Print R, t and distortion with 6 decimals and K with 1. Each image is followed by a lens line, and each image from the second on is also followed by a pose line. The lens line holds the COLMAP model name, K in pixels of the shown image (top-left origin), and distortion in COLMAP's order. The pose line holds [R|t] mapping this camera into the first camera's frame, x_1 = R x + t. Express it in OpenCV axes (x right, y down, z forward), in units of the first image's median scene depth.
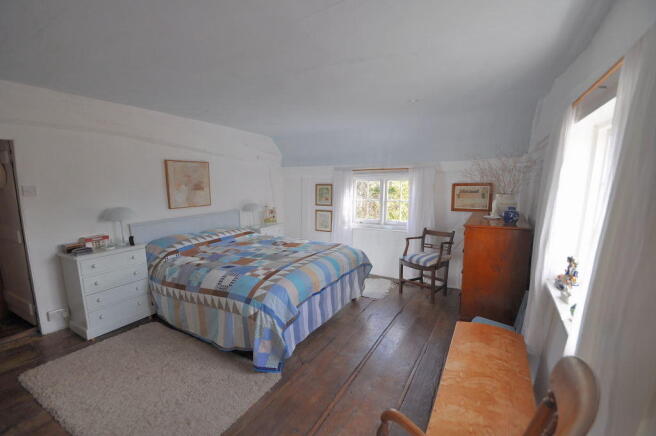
lens RADIAL K [[294.8, 0, 328.0], [0, 294.8, 218.0], [0, 0, 1]] dist [0.000778, 0.000052]
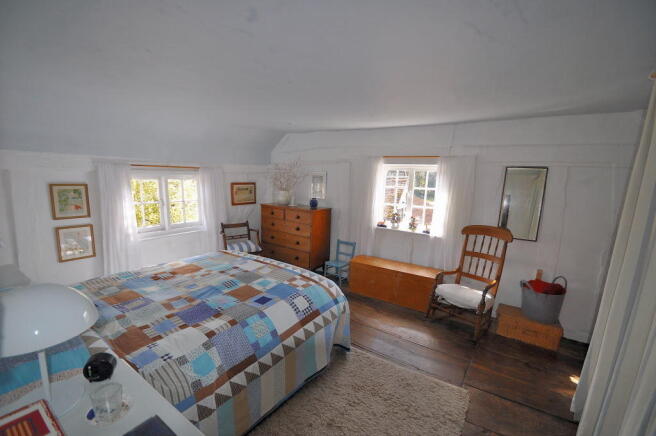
lens RADIAL K [[282.3, 0, 328.0], [0, 282.3, 218.0], [0, 0, 1]] dist [-0.000731, -0.000060]
pose [[0.077051, -0.136769, 0.987602, -0.710961], [0.094717, 0.987071, 0.129306, -0.087025], [-0.992518, 0.083579, 0.089009, 0.521853]]
